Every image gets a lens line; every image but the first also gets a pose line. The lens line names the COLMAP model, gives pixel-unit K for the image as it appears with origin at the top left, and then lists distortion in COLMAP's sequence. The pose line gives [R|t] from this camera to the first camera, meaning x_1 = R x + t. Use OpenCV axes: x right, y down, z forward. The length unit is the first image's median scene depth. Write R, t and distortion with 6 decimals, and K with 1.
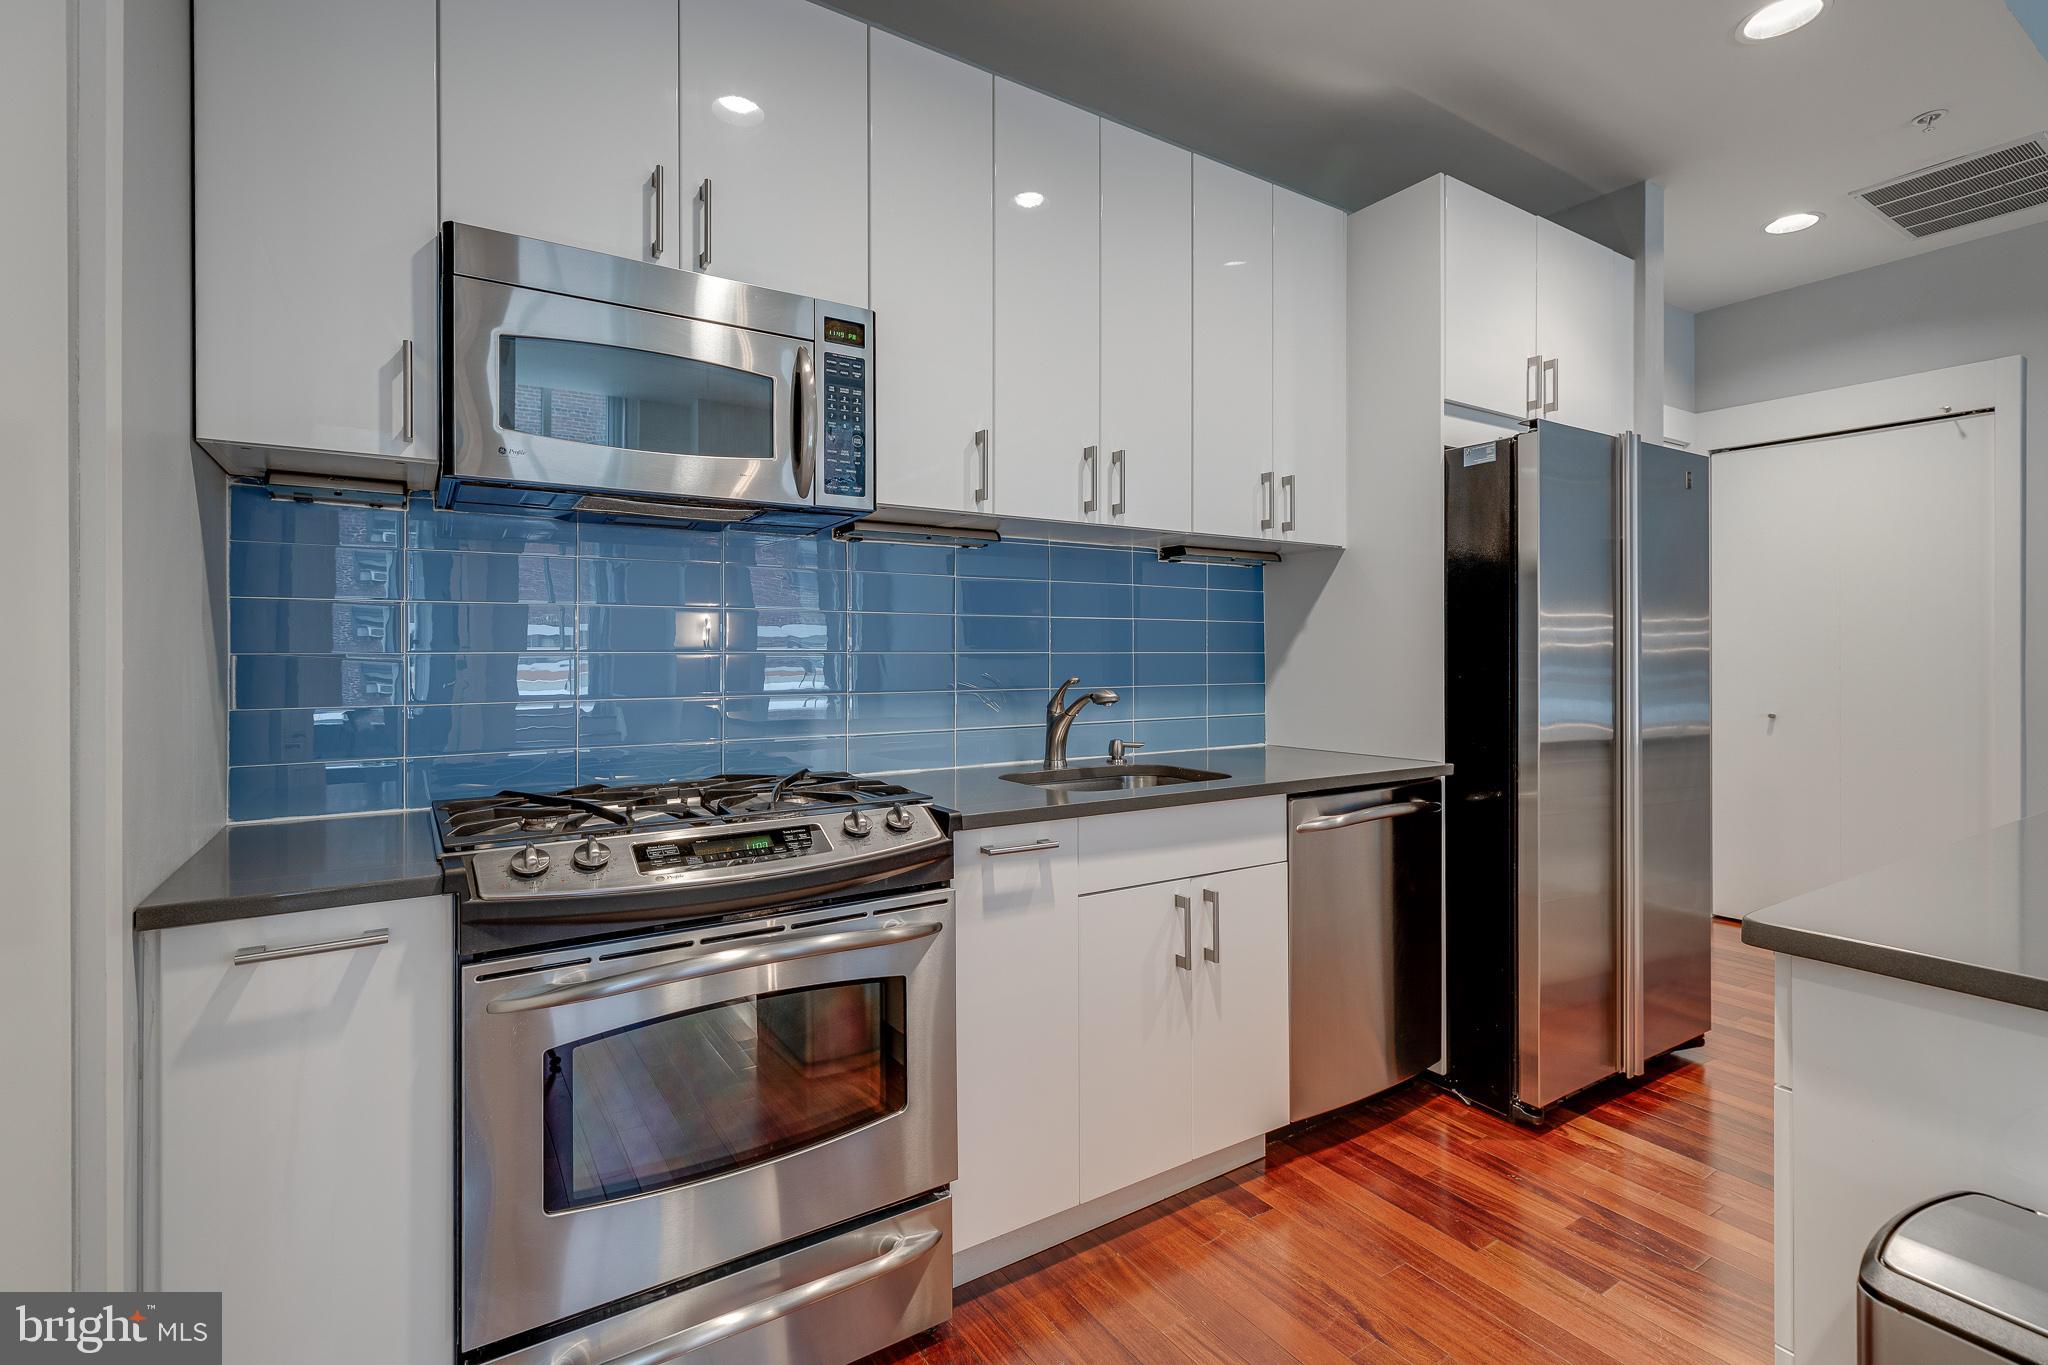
lens RADIAL K [[928.5, 0, 1006.9], [0, 928.5, 652.0], [0, 0, 1]] dist [0.004712, -0.001002]
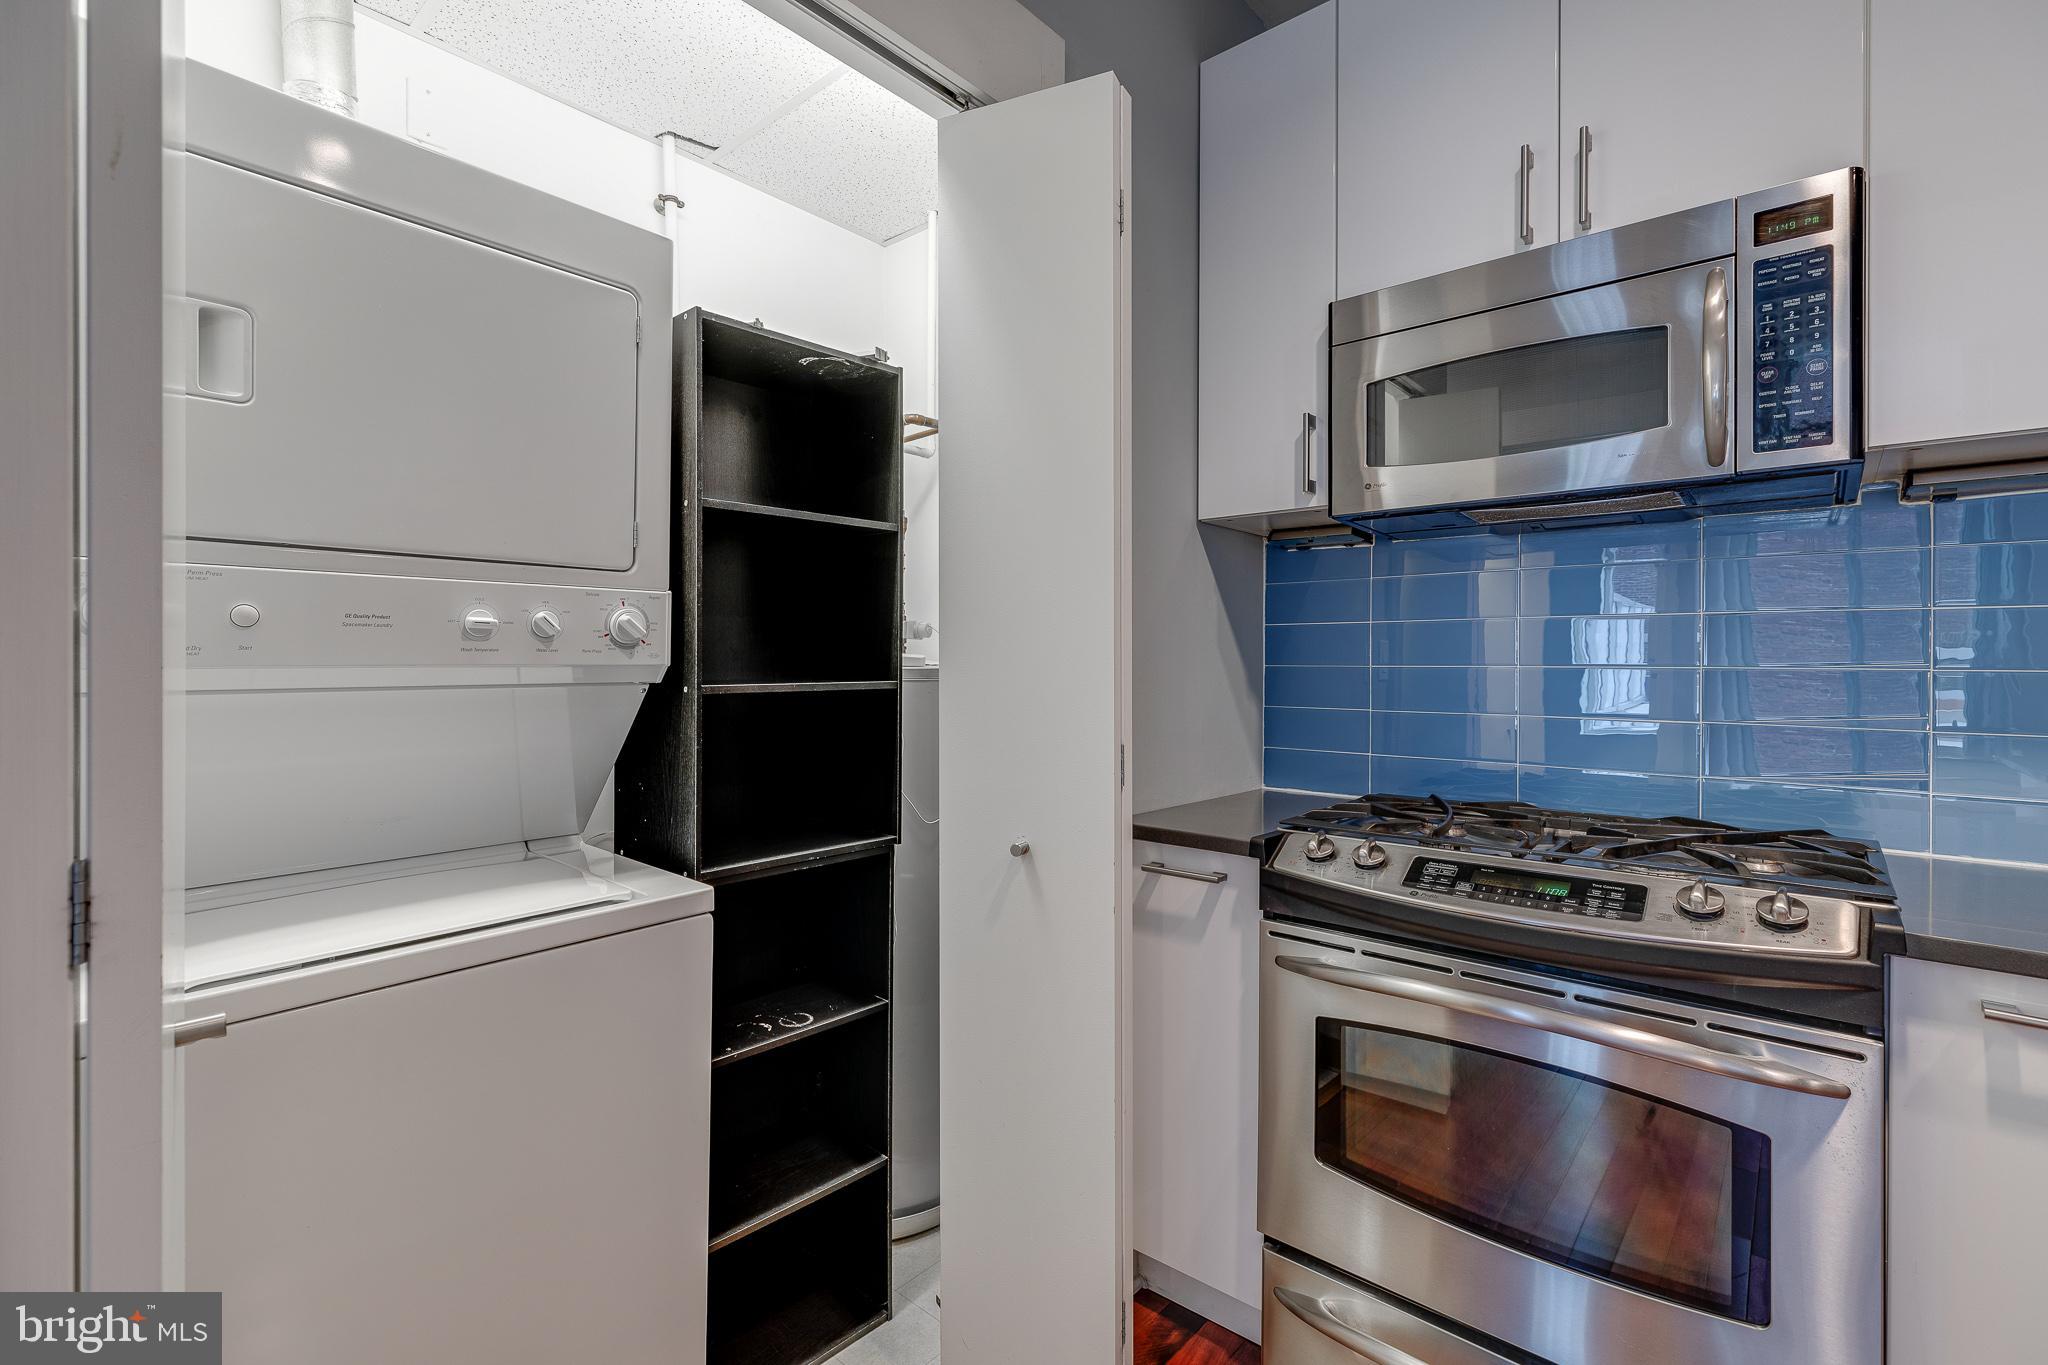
lens RADIAL K [[928.5, 0, 1020.3], [0, 928.5, 655.7], [0, 0, 1]] dist [0.004712, -0.001002]
pose [[0.278982, -0.003841, -0.960289, 0.347907], [-0.007077, 0.999957, -0.006056, -0.001228], [0.960270, 0.008486, 0.278943, 0.233923]]
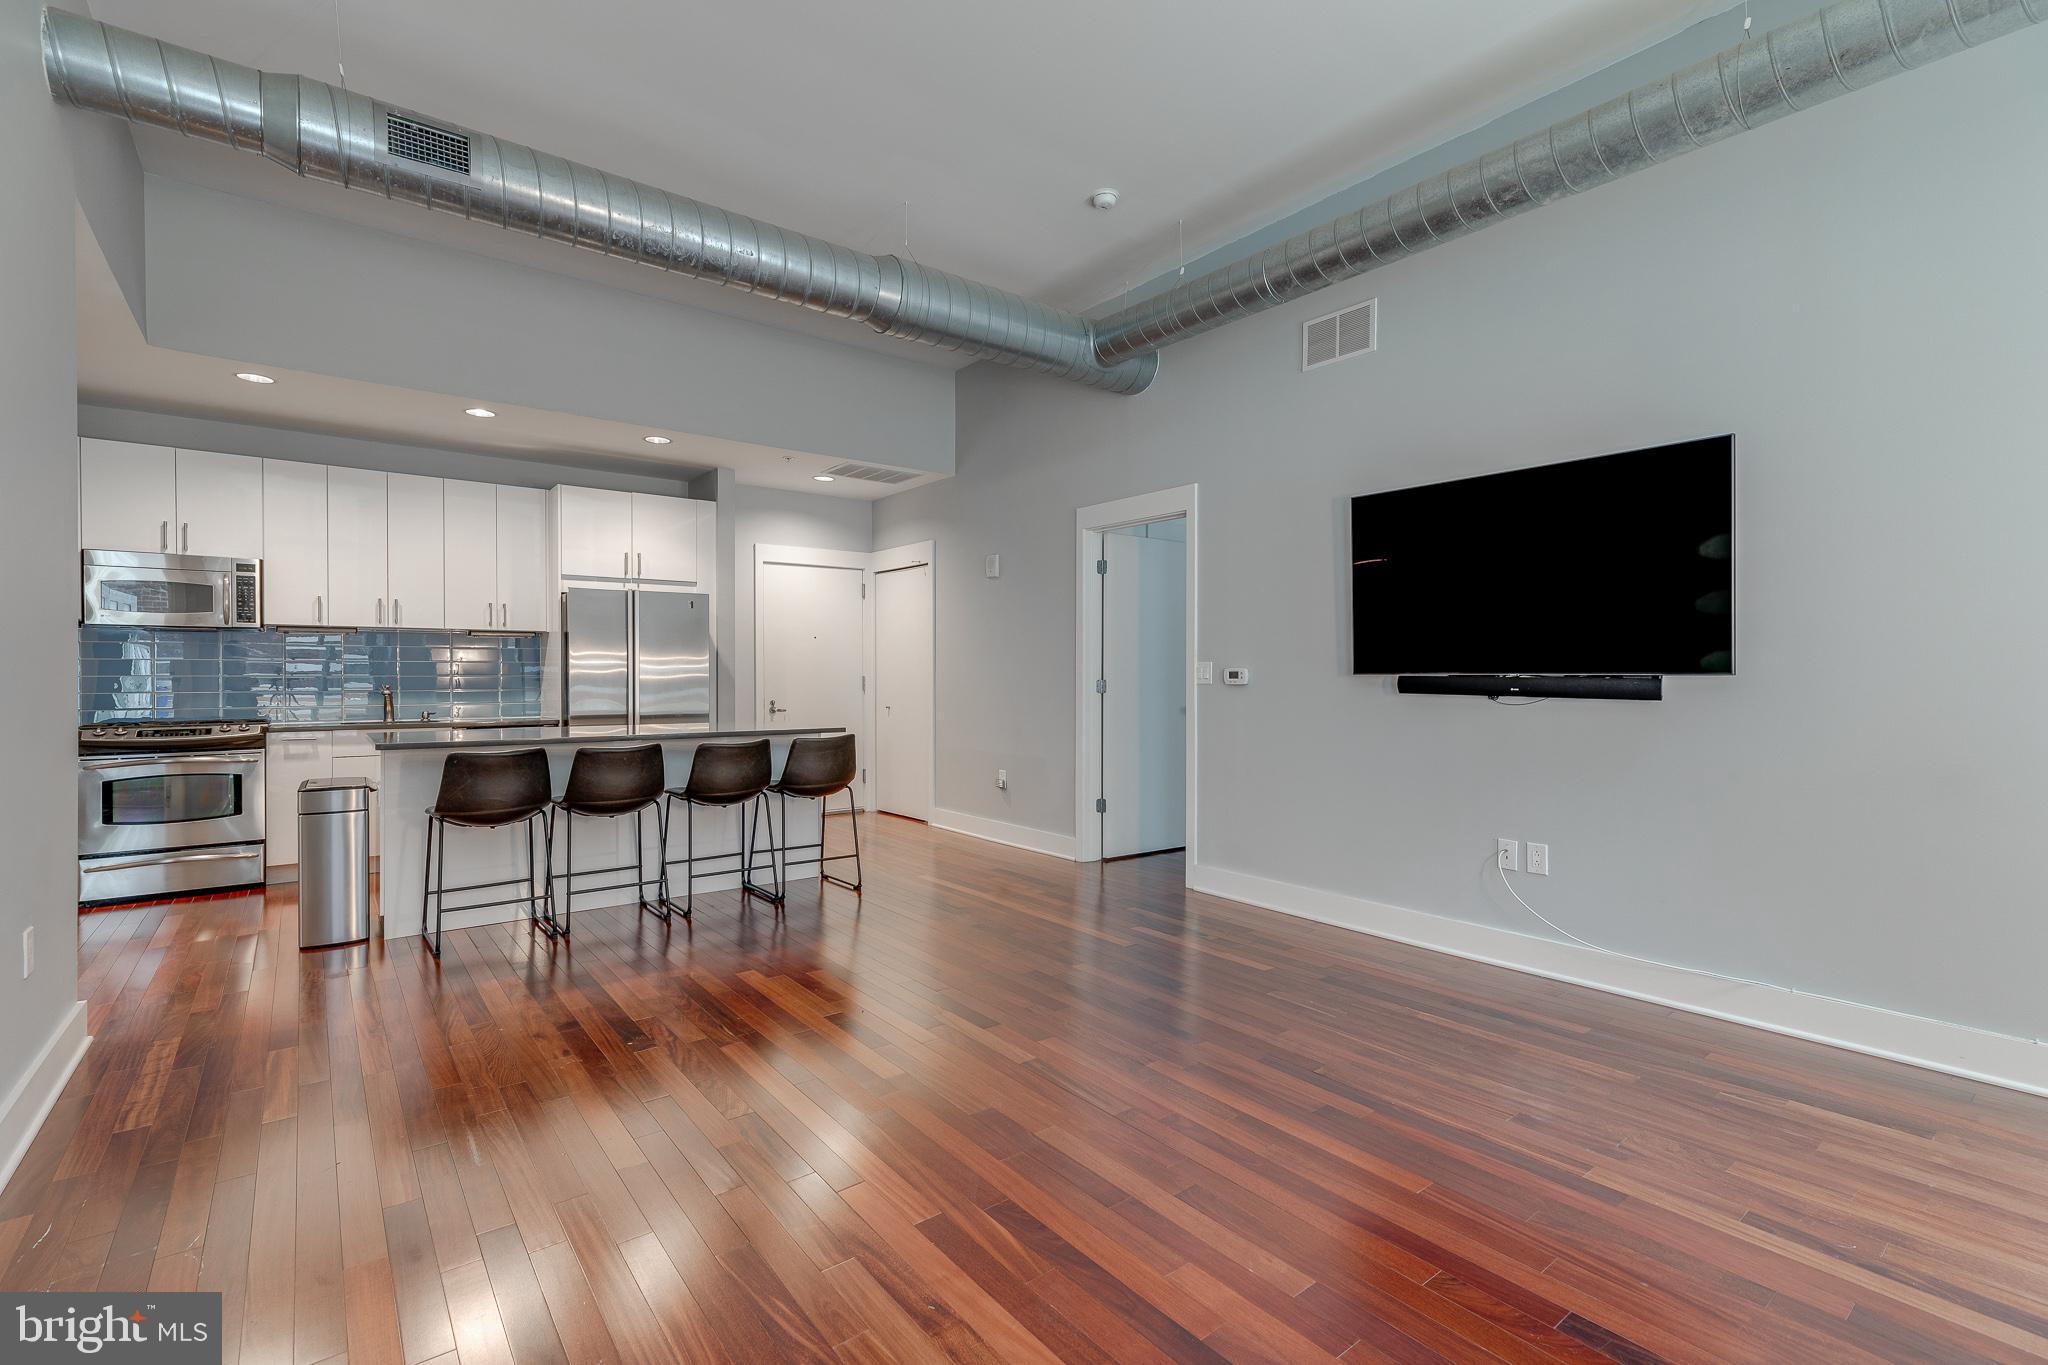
lens RADIAL K [[928.5, 0, 1038.0], [0, 928.5, 676.3], [0, 0, 1]] dist [0.004712, -0.001002]
pose [[0.993876, -0.002095, 0.110484, 2.015434], [0.002084, 0.999998, 0.000208, 0.006421], [-0.110484, 0.000023, 0.993878, -2.239620]]
